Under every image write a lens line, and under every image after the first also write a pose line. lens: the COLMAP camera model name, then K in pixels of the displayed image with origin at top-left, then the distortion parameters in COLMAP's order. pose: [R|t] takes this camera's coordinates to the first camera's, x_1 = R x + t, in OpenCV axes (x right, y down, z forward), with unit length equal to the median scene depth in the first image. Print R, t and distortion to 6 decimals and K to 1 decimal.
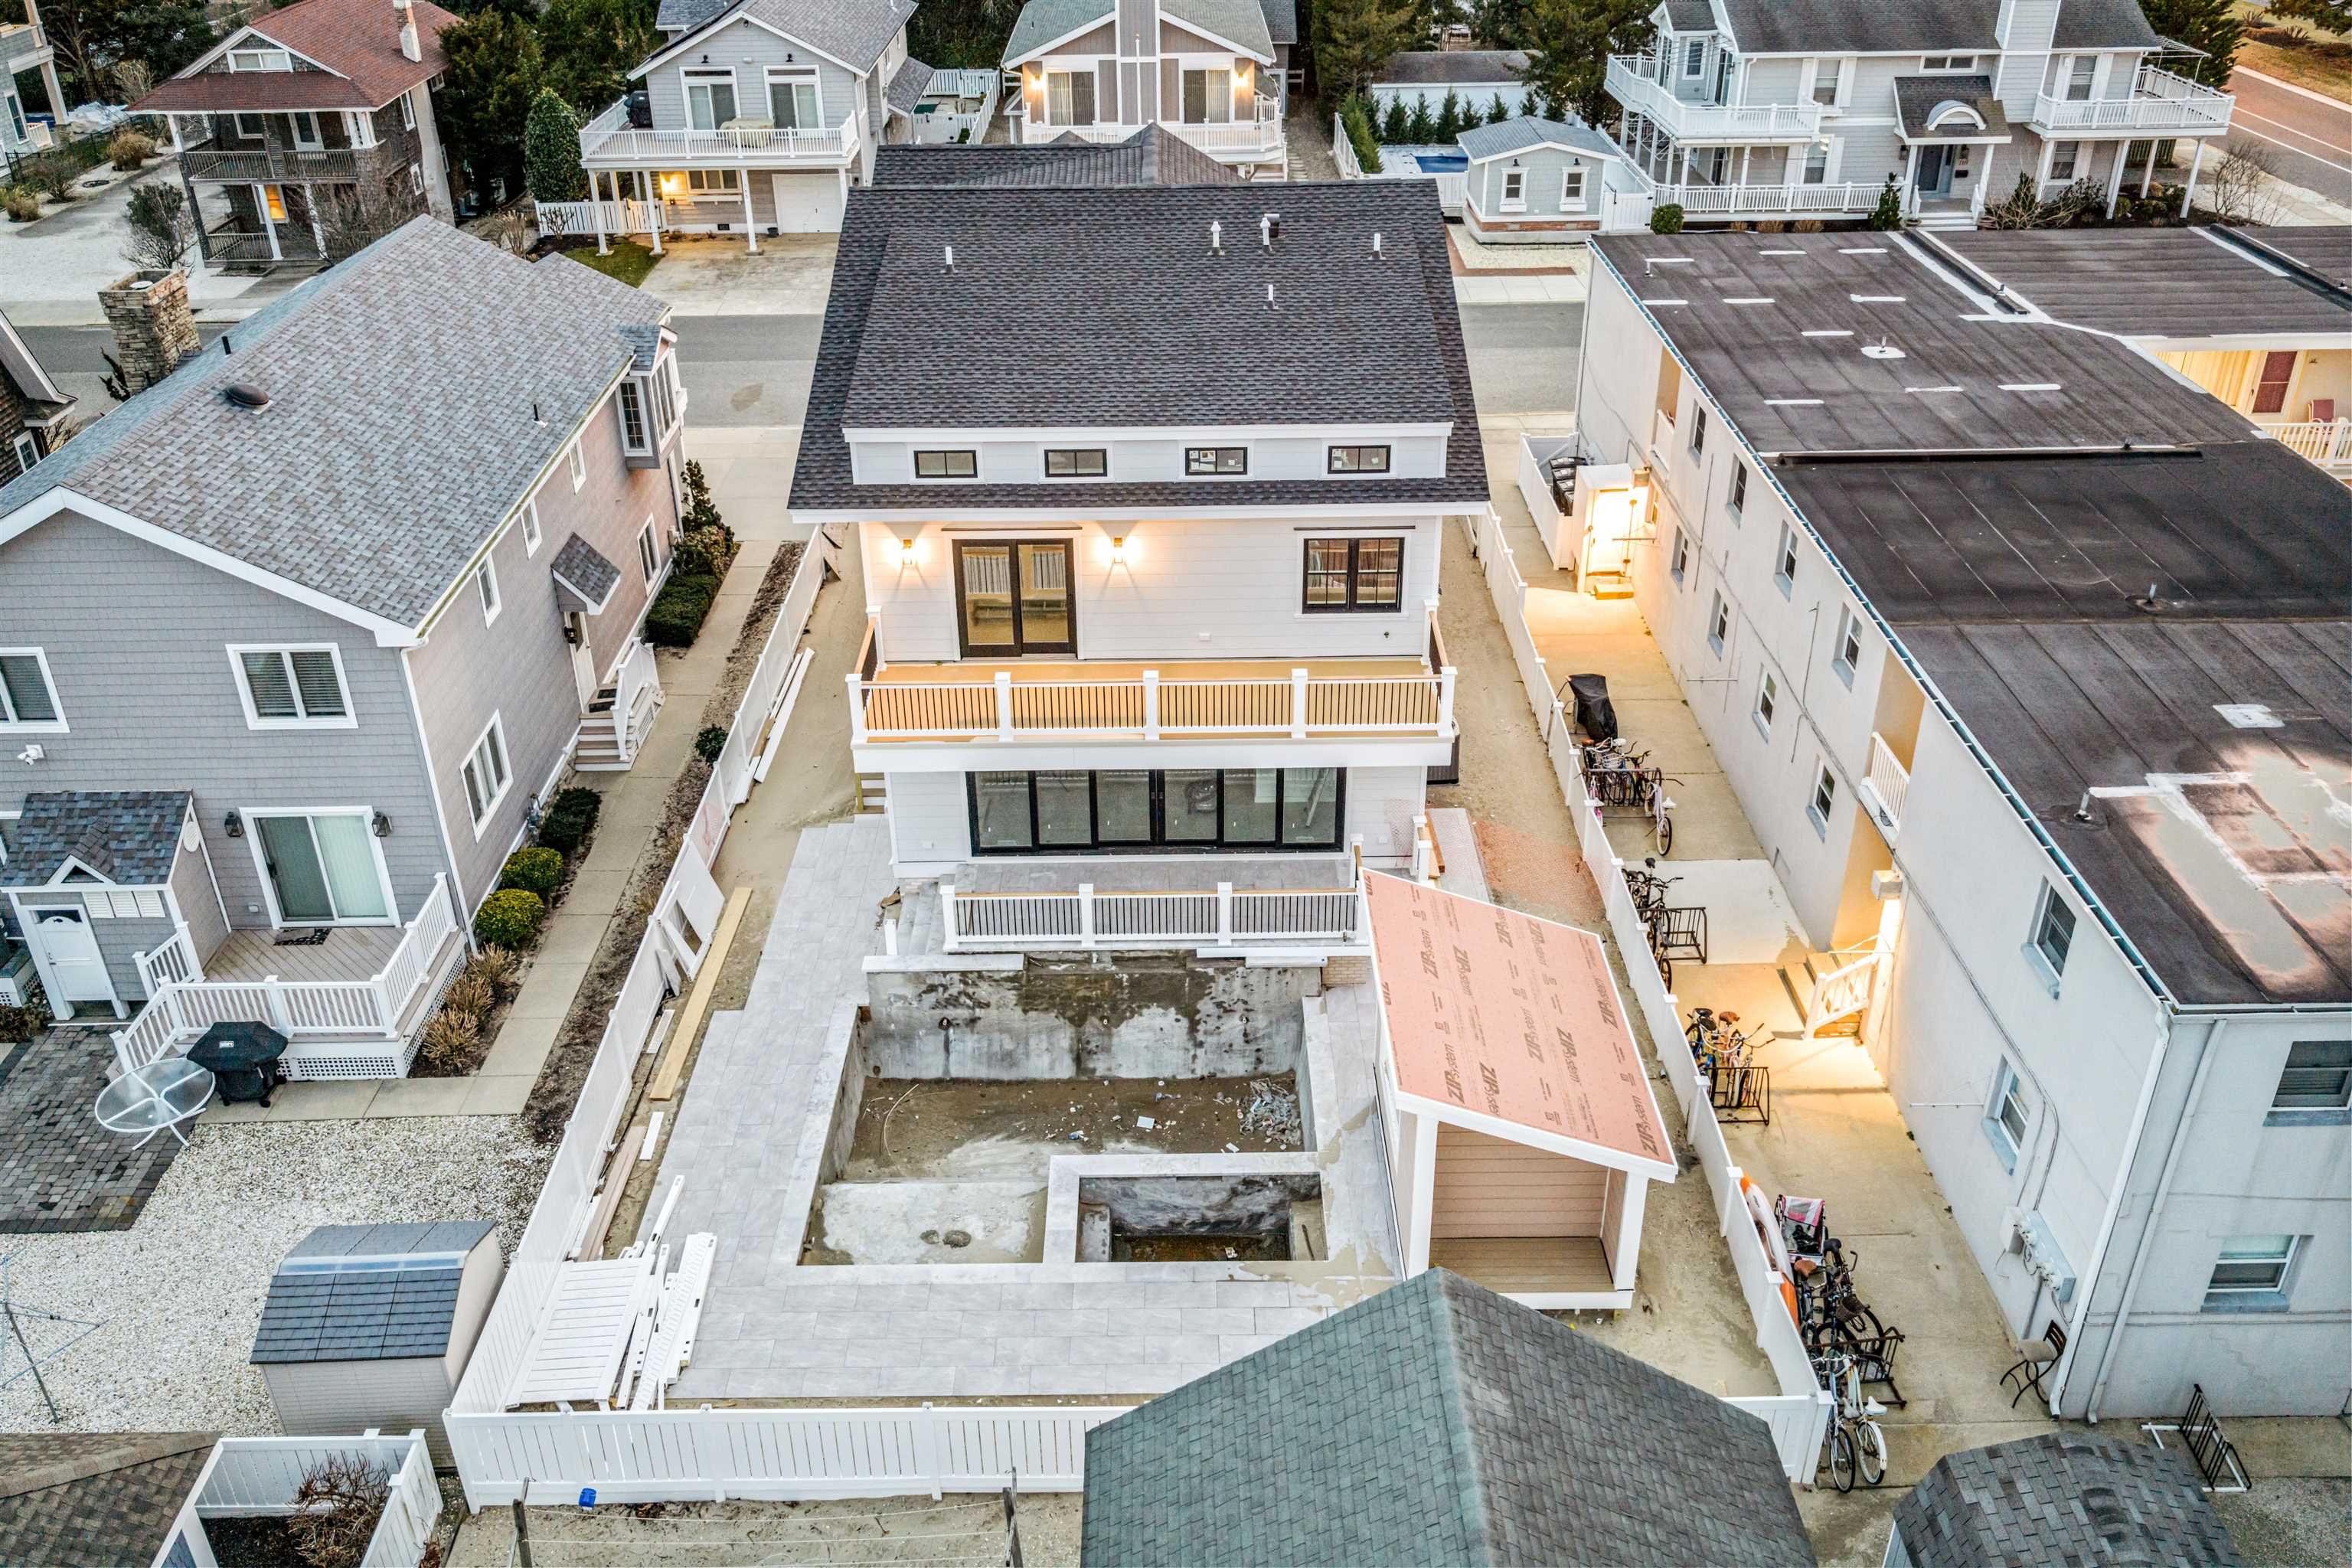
lens RADIAL K [[1946.4, 0, 1177.8], [0, 1946.4, 775.0], [0, 0, 1]] dist [0.004596, -0.002222]
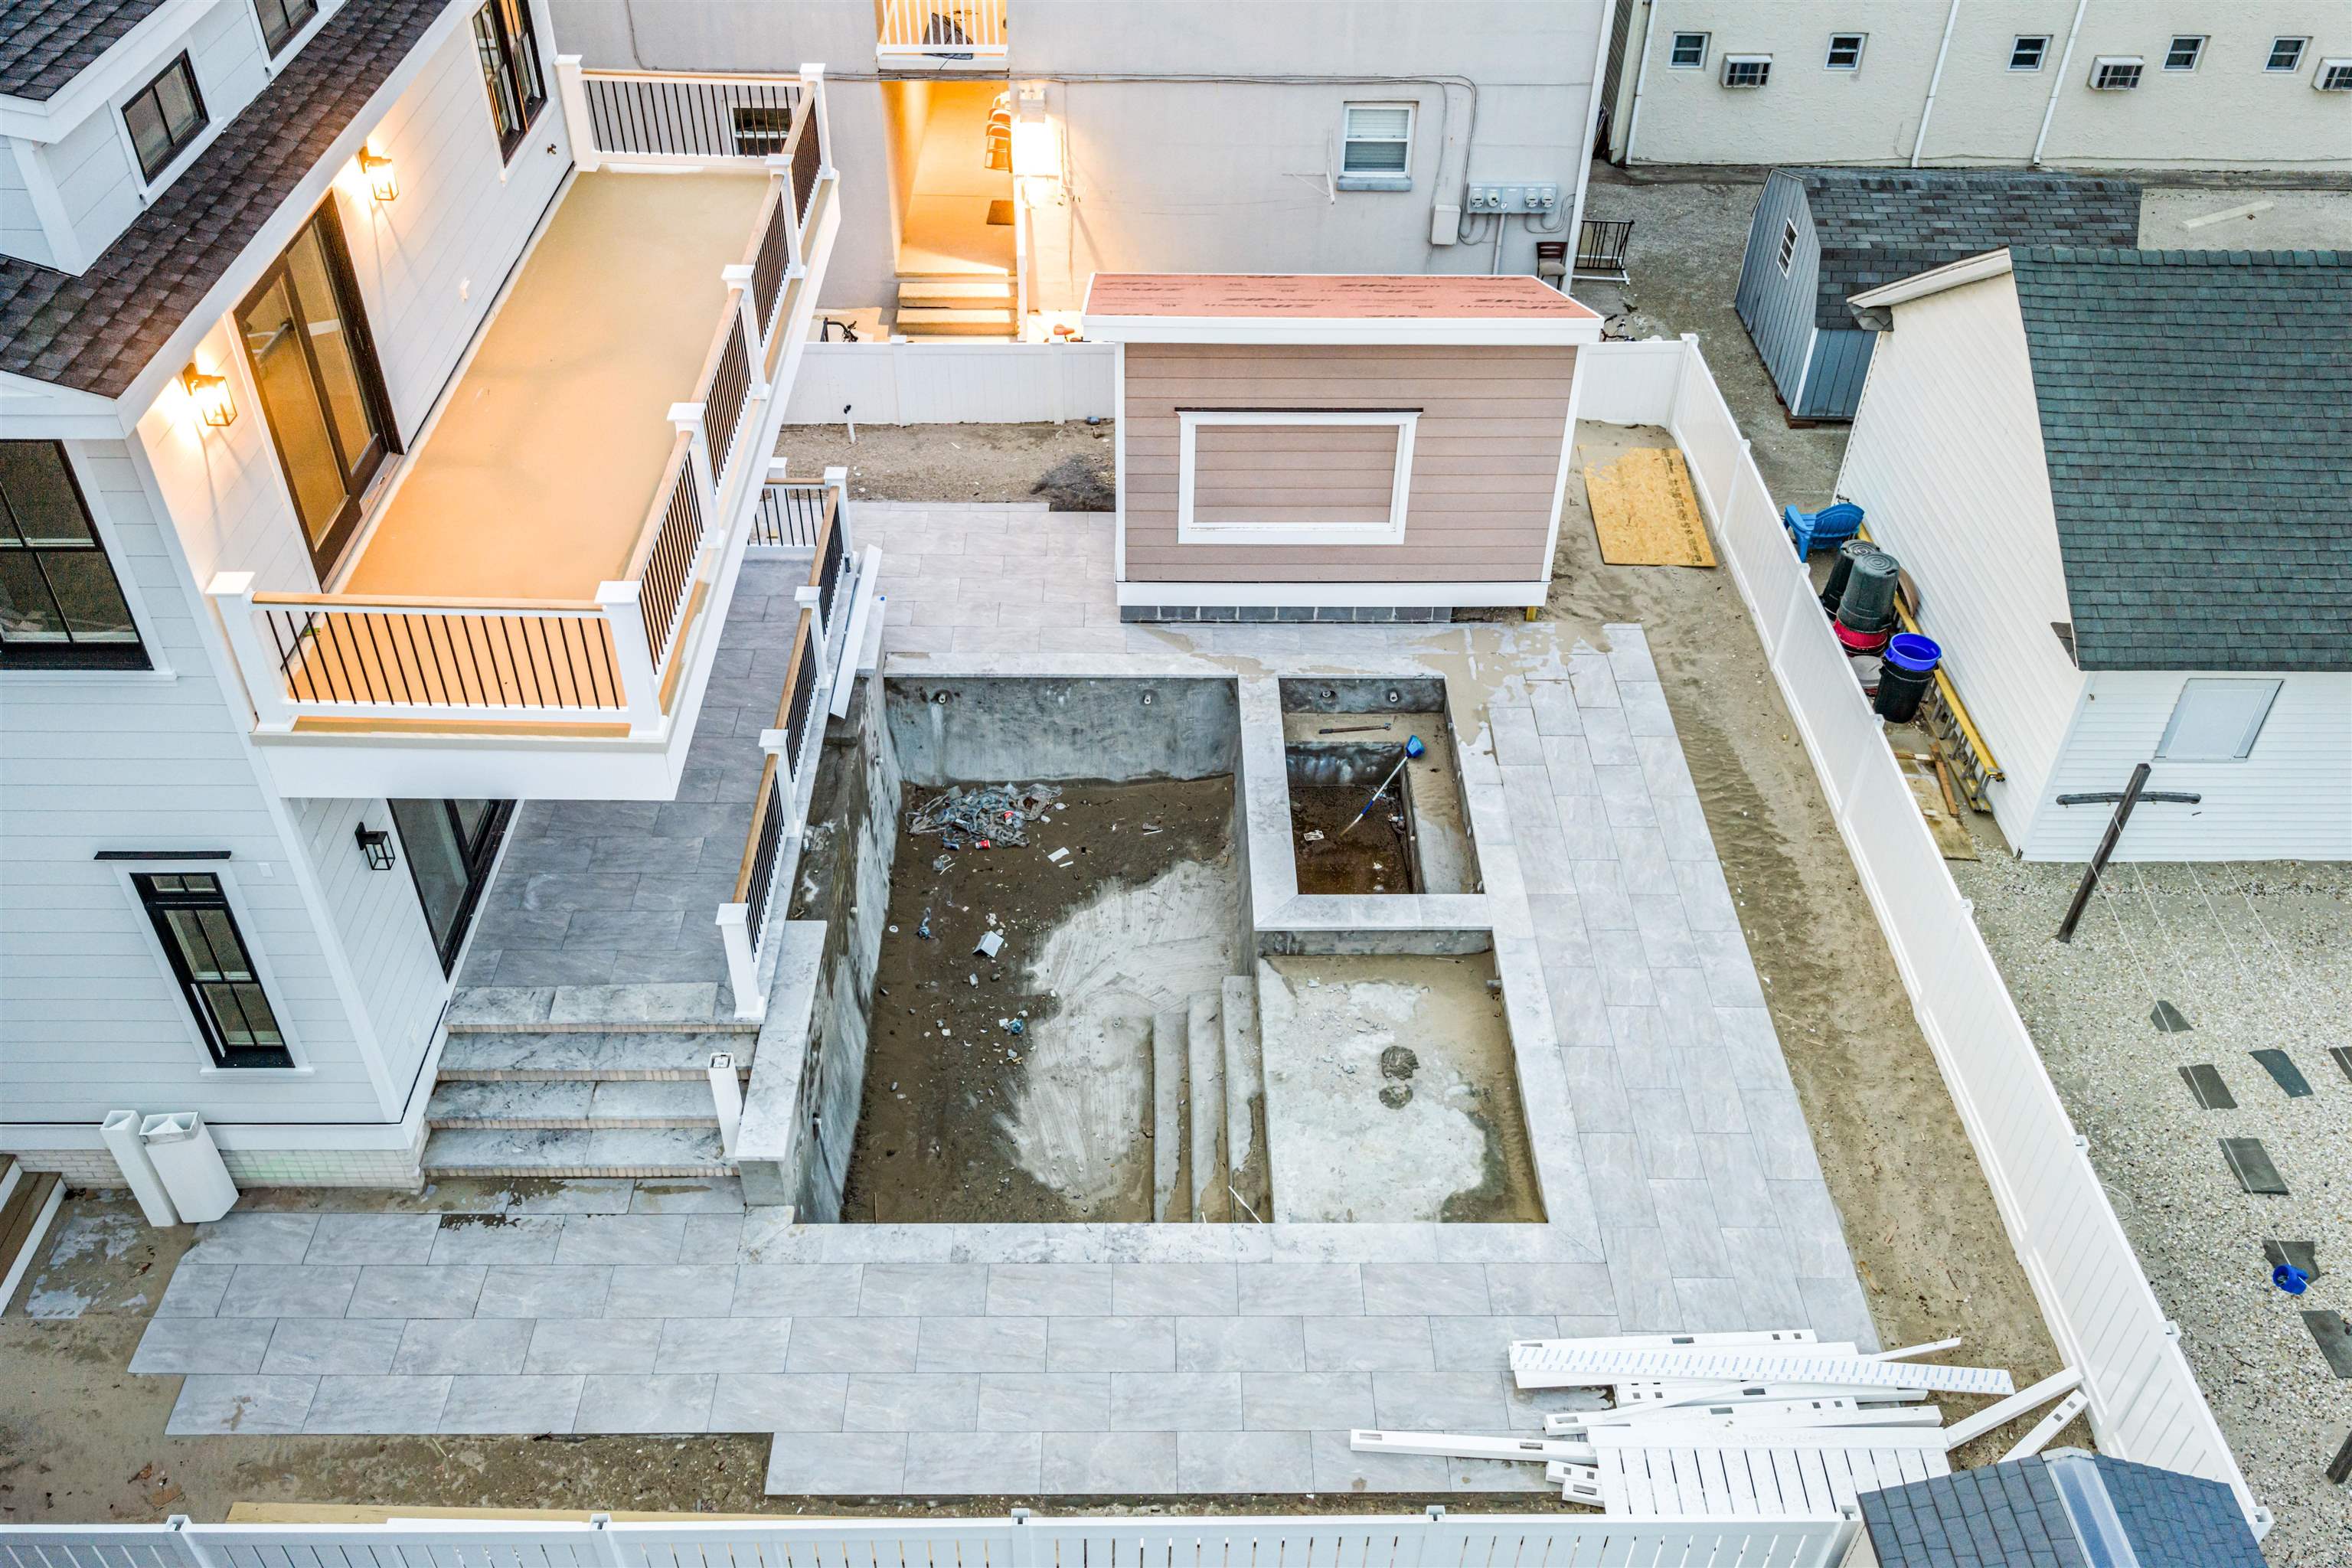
lens RADIAL K [[1951.6, 0, 1173.2], [0, 1951.6, 780.8], [0, 0, 1]] dist [0.006289, -0.009337]
pose [[-0.008680, -0.630639, 0.776028, -0.468968], [0.482658, 0.677028, 0.555585, -0.179229], [-0.875766, 0.379378, 0.298506, 0.727535]]
